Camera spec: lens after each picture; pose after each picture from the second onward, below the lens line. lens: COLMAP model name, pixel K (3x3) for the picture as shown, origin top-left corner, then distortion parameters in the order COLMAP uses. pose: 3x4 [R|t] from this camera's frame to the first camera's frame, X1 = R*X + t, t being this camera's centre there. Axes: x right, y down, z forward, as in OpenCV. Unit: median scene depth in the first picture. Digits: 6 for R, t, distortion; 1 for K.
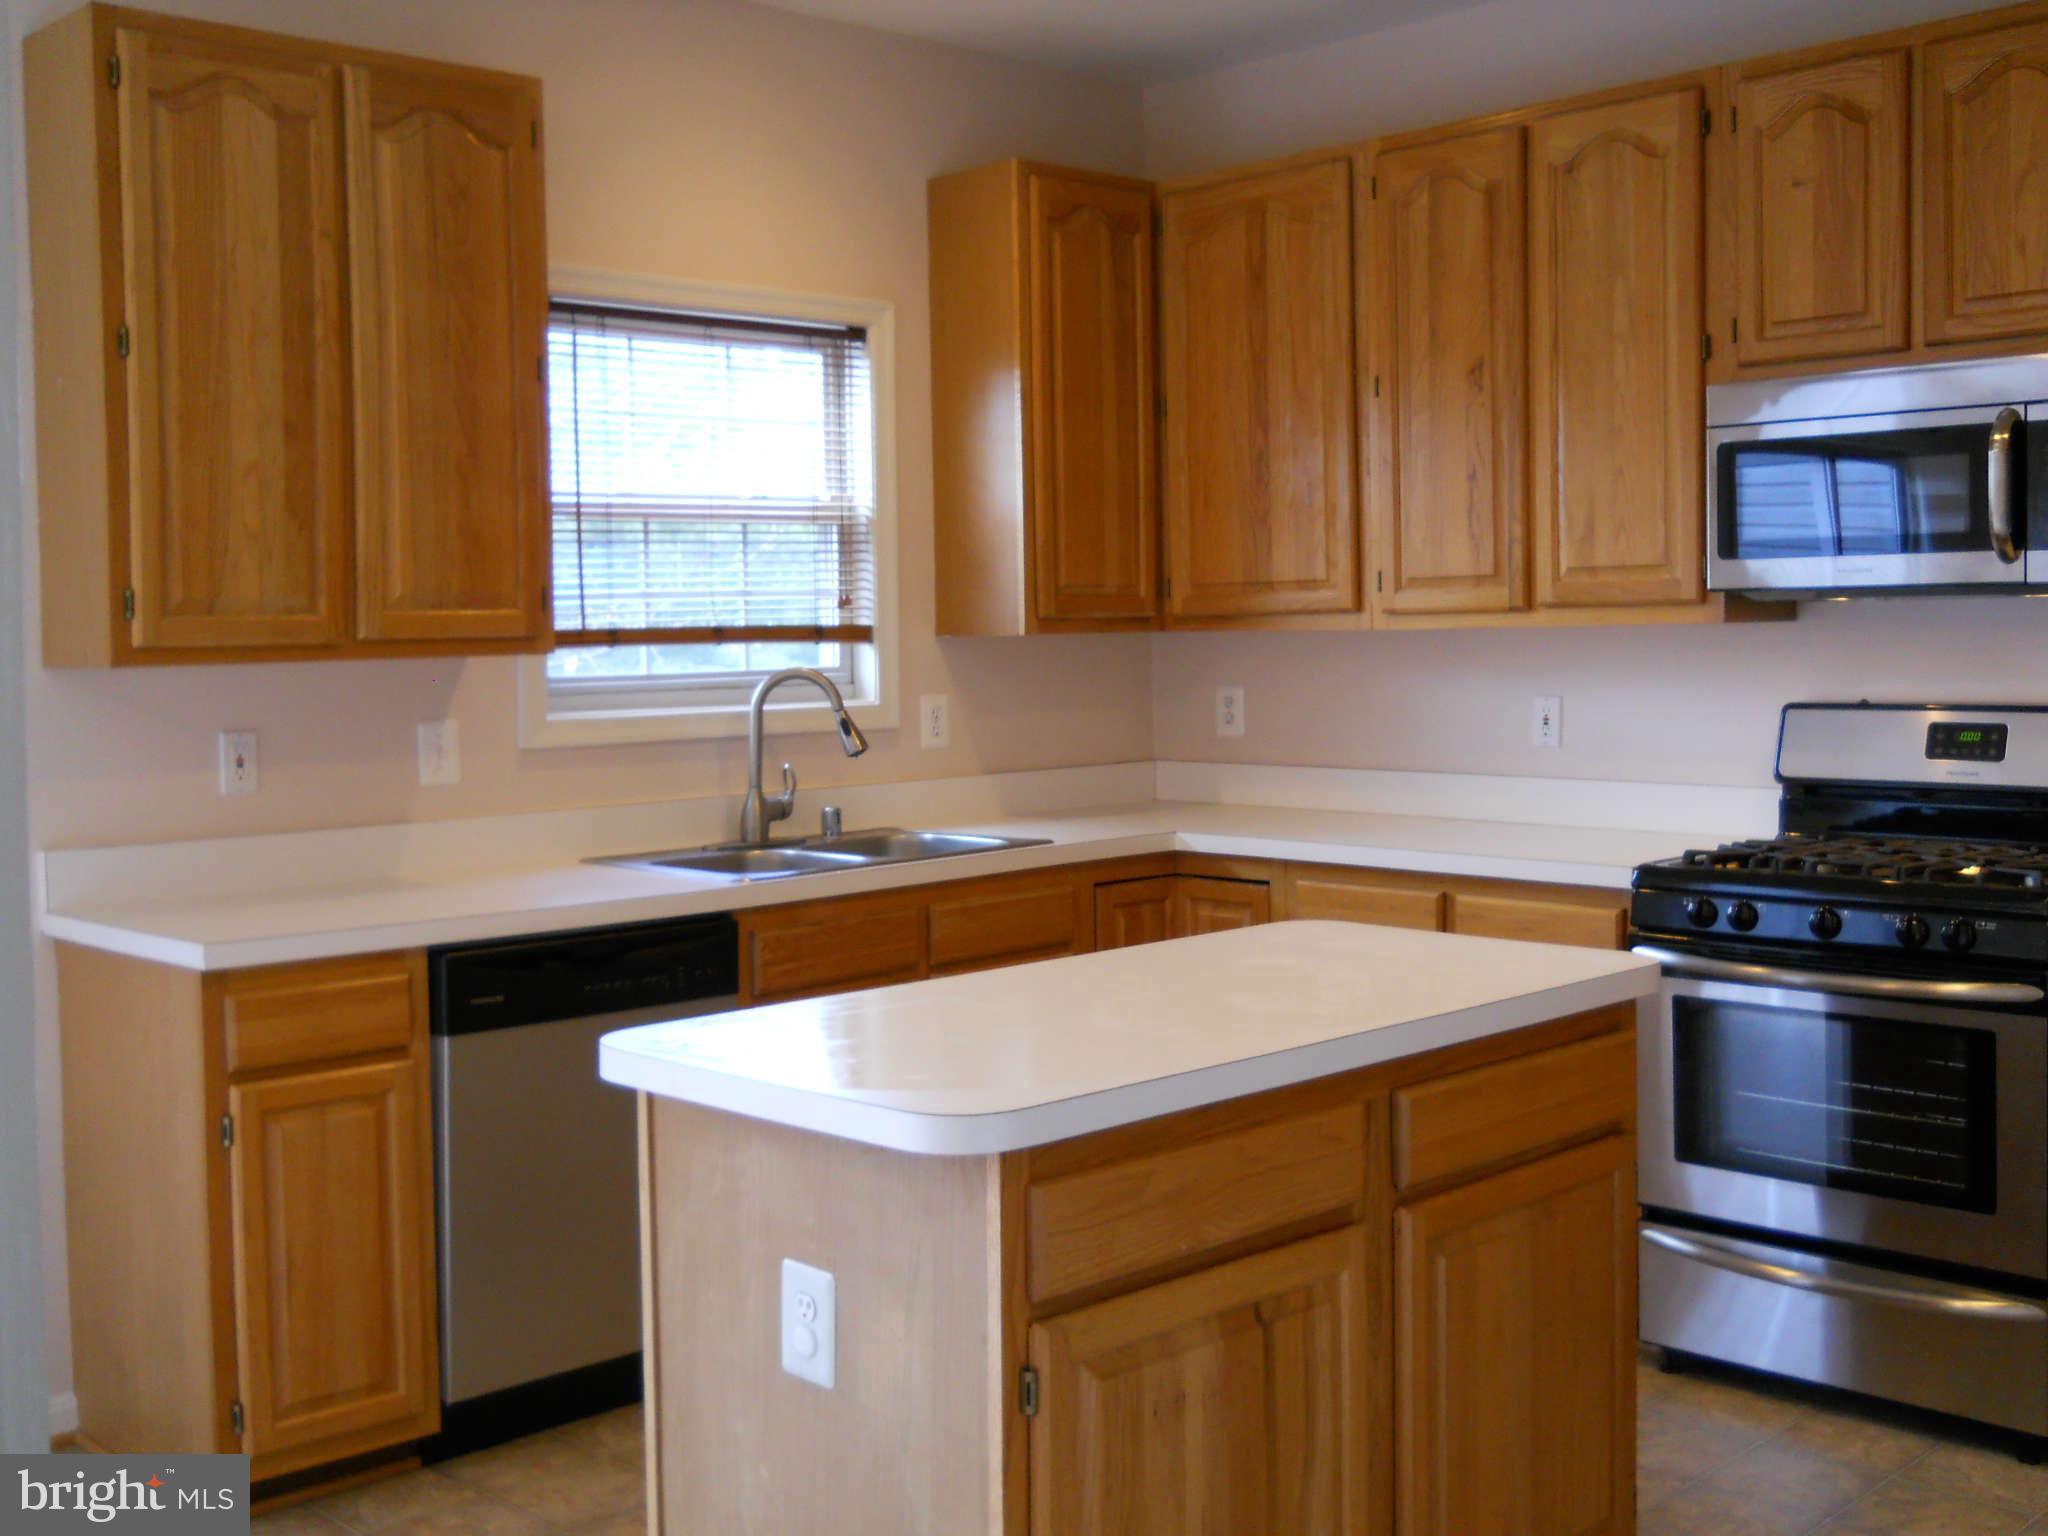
lens RADIAL K [[2258.8, 0, 1032.2], [0, 2258.8, 783.4], [0, 0, 1]] dist [0.001471, 0.000000]
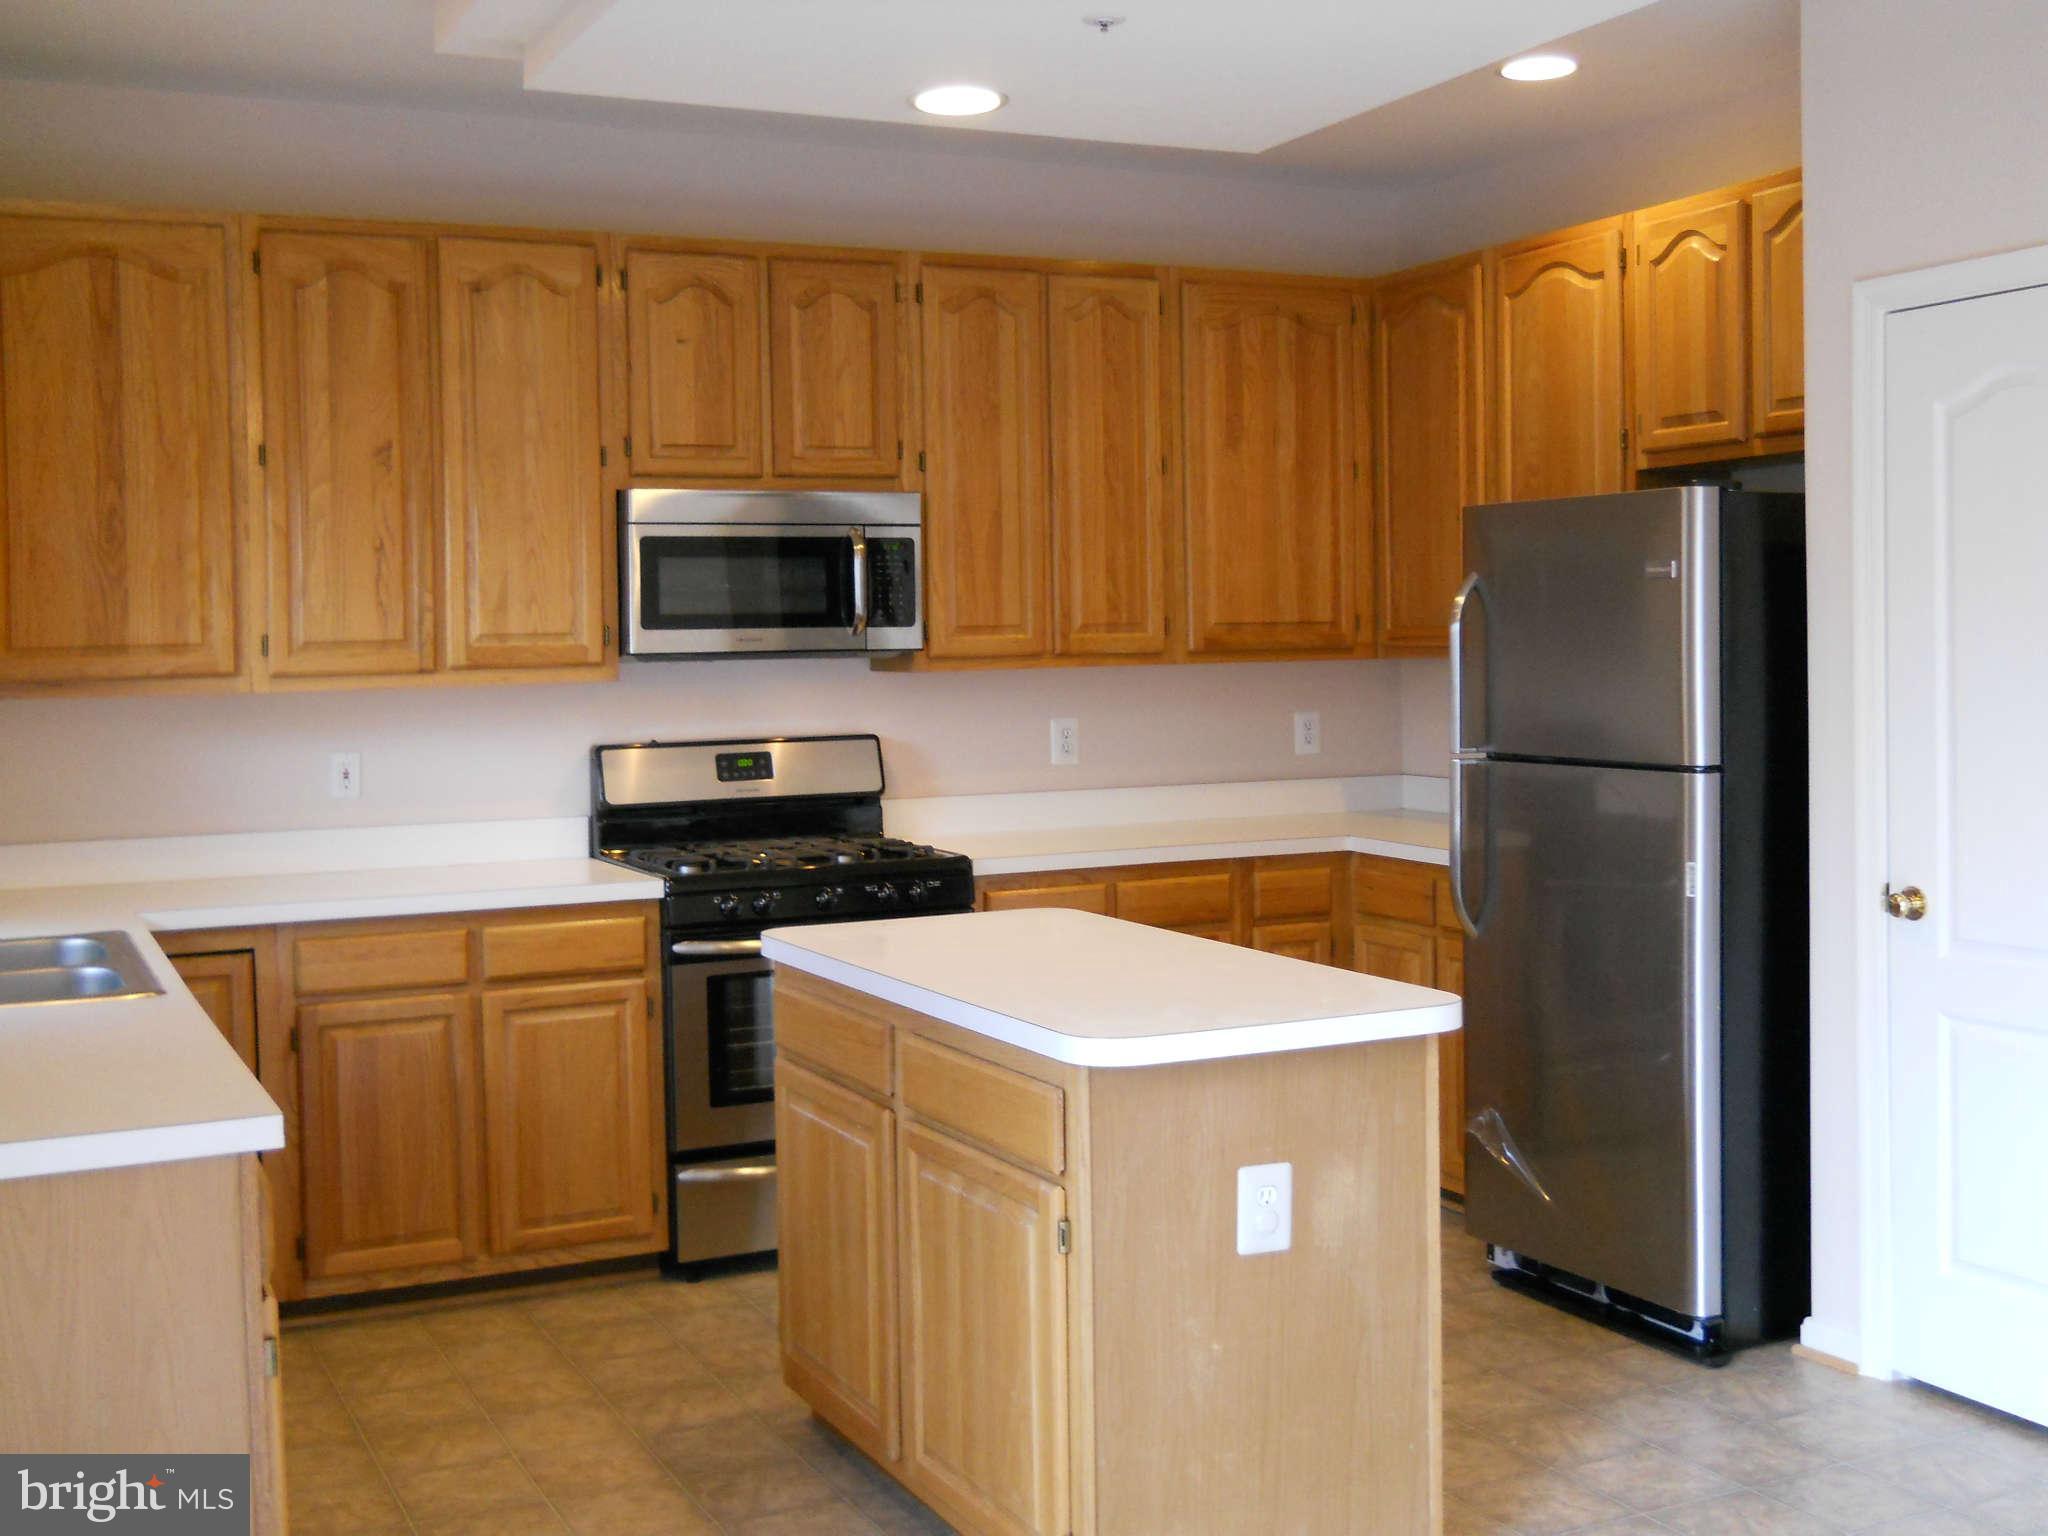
lens RADIAL K [[2258.8, 0, 1033.3], [0, 2258.8, 748.6], [0, 0, 1]] dist [0.001471, 0.000000]
pose [[0.309764, -0.038436, 0.950036, -0.773607], [0.080846, 0.996629, 0.013961, -0.032057], [-0.947370, 0.072482, 0.311827, 0.391811]]
